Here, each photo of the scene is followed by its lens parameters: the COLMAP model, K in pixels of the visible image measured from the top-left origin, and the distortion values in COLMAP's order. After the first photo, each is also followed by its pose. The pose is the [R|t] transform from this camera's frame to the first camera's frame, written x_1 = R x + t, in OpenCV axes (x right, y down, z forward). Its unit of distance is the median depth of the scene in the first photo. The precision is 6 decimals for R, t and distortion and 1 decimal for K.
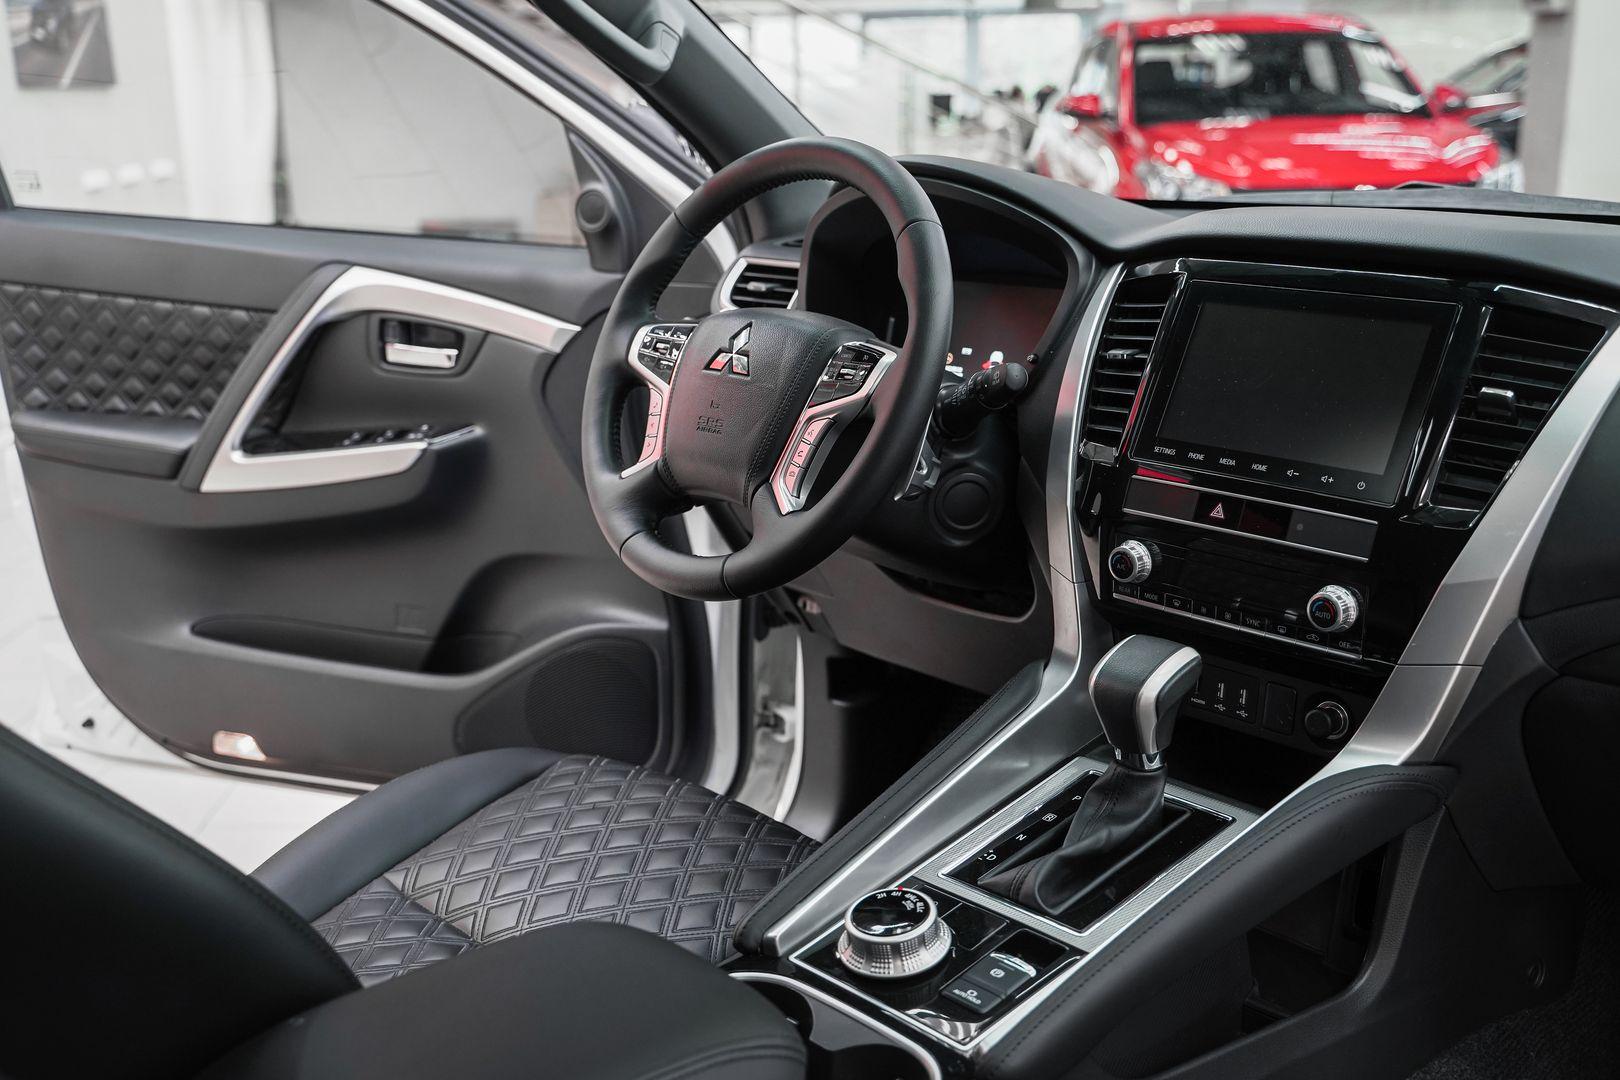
lens RADIAL K [[1741.9, 0, 810.0], [0, 1741.9, 540.0], [0, 0, 1]] dist [-0.003545, 0.004624]
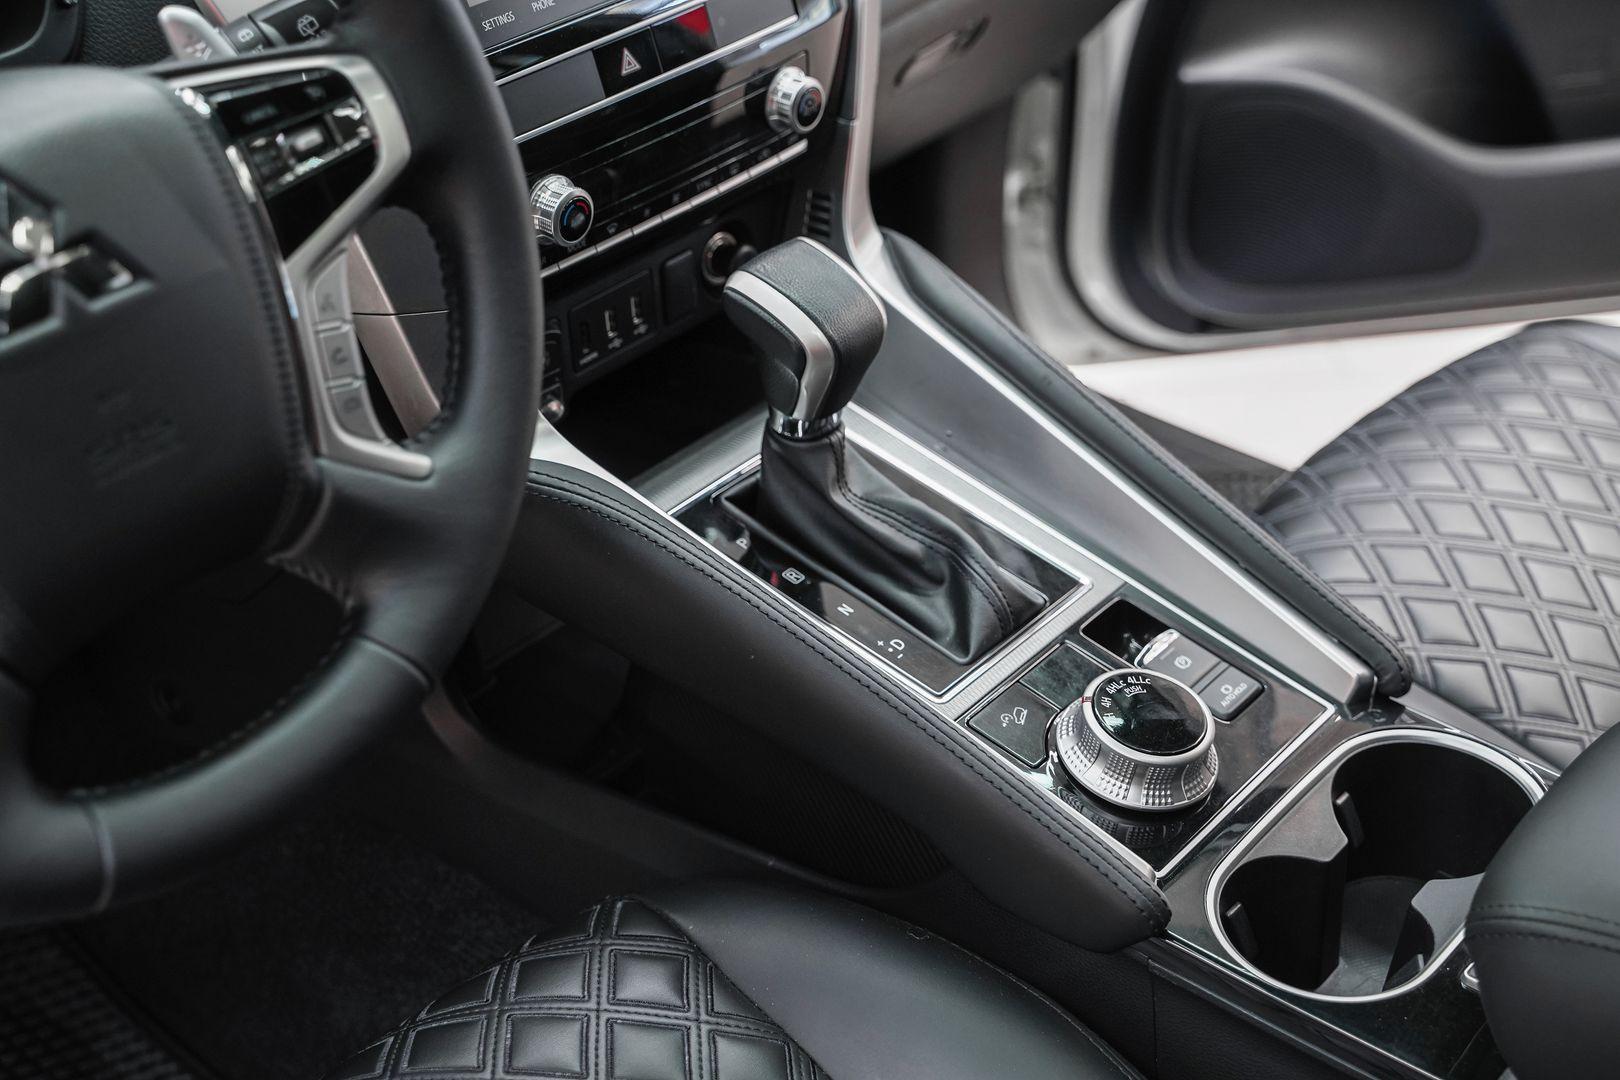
lens RADIAL K [[2322.3, 0, 810.0], [0, 2322.3, 540.0], [0, 0, 1]] dist [0.087031, 0.040505]
pose [[-0.138752, -0.541212, 0.829360, -0.520414], [0.238724, 0.794486, 0.558393, -0.303572], [-0.961124, 0.275466, 0.018963, 0.860151]]
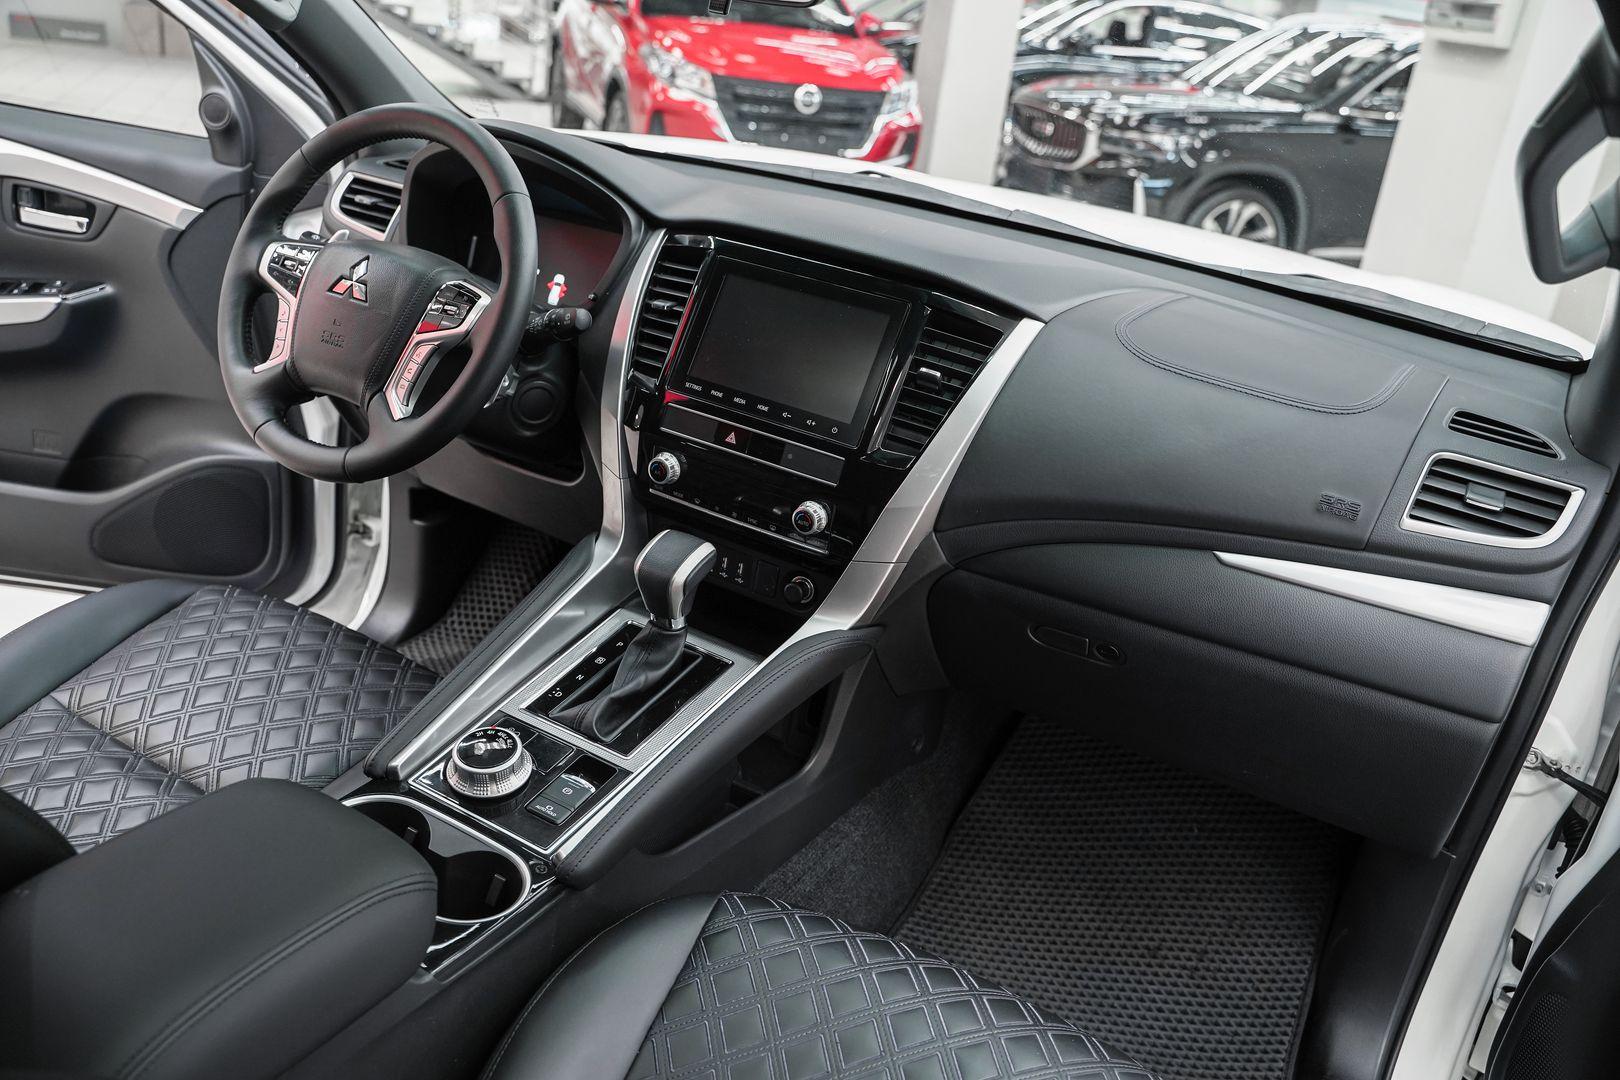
lens RADIAL K [[1329.4, 0, 816.3], [0, 1329.4, 542.3], [0, 0, 1]] dist [-0.120584, 0.108724]
pose [[0.943421, 0.006272, 0.331538, -0.040656], [-0.062479, 0.985276, 0.159149, -0.093410], [-0.325658, -0.170859, 0.929922, 0.002727]]
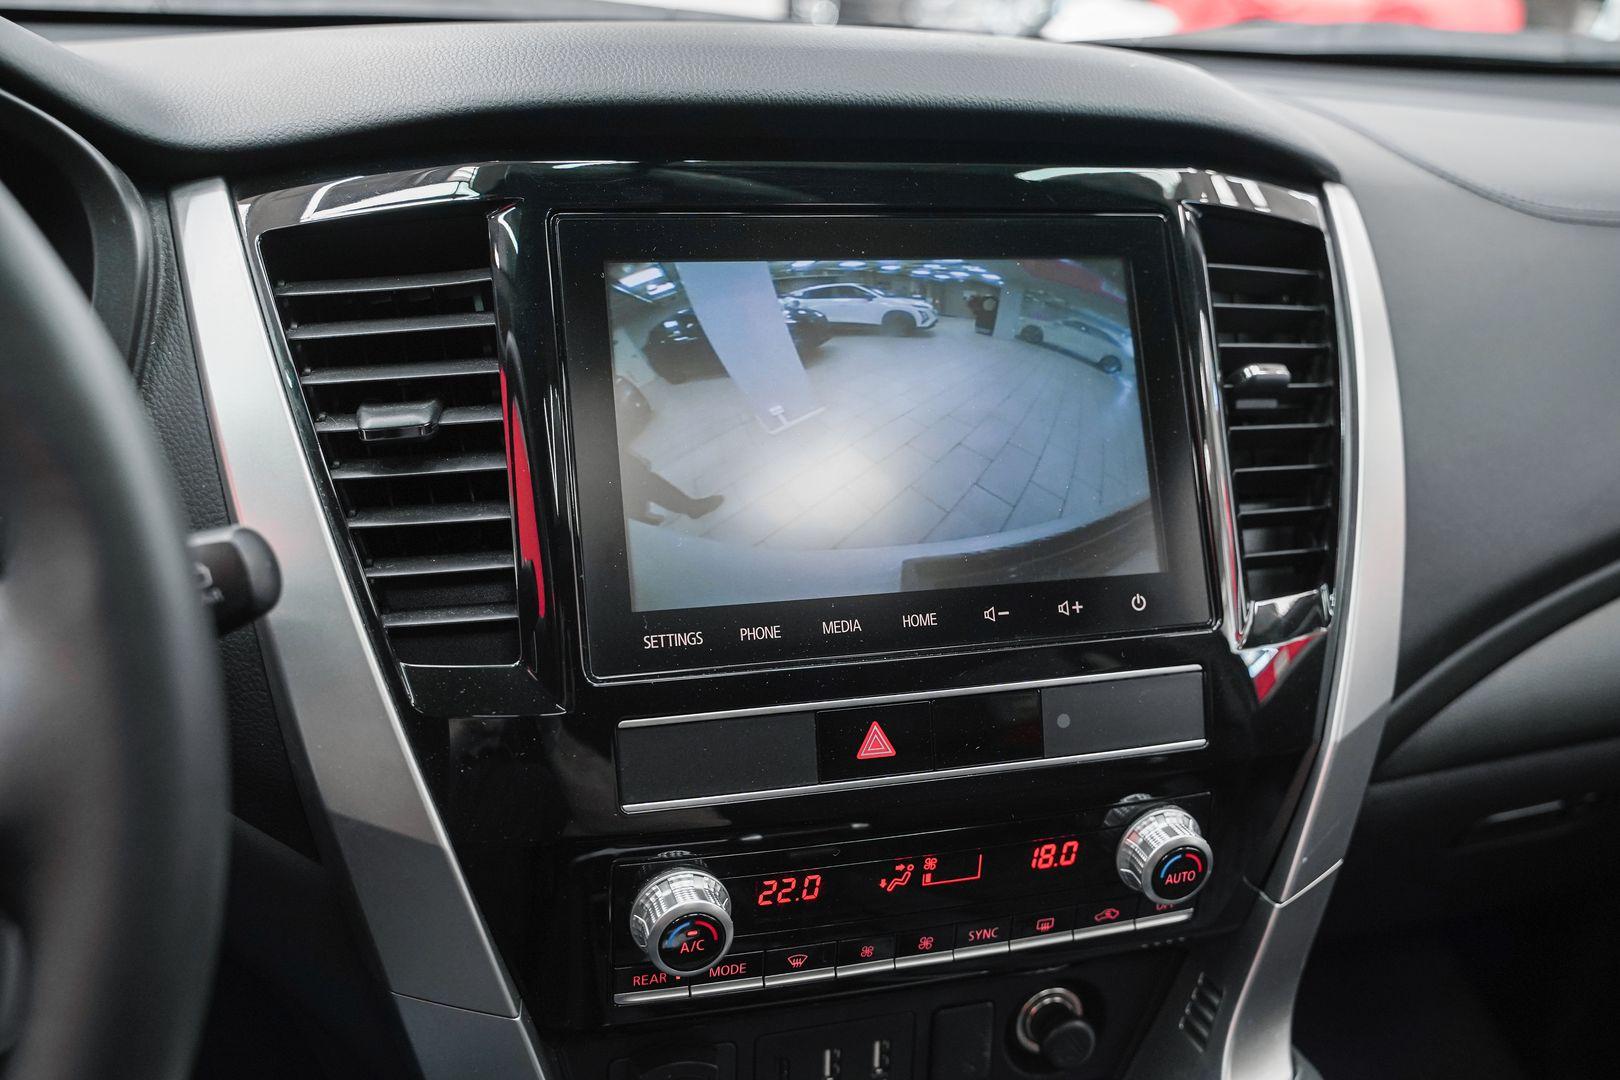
lens RADIAL K [[1587.1, 0, 811.5], [0, 1587.1, 575.3], [0, 0, 1]] dist [-0.062248, 0.002642]
pose [[0.430211, -0.310794, 0.847541, -0.088196], [0.173452, 0.949831, 0.260260, -0.145509], [-0.885908, 0.035041, 0.462535, 0.735416]]
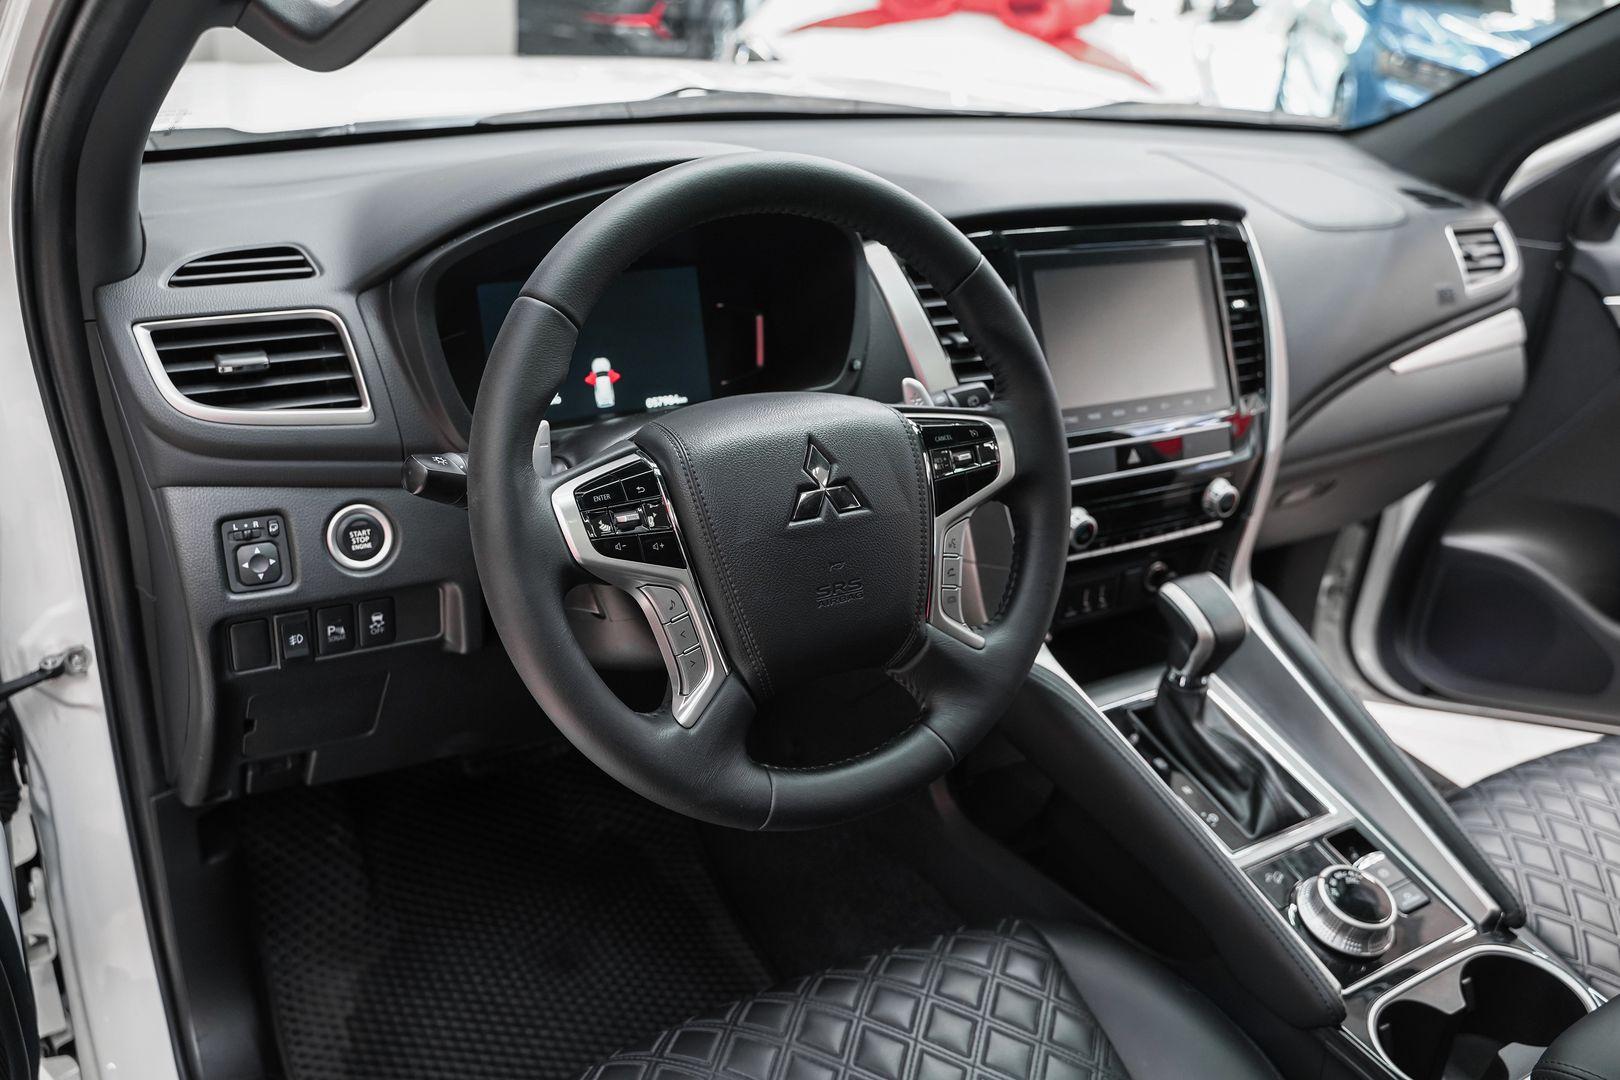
lens RADIAL K [[1366.3, 0, 810.0], [0, 1366.3, 540.0], [0, 0, 1]] dist [-0.102470, 0.073246]
pose [[0.199141, -0.412959, 0.888711, -0.555898], [0.153915, 0.908800, 0.387805, -0.307701], [-0.967808, 0.059558, 0.244540, 0.880731]]
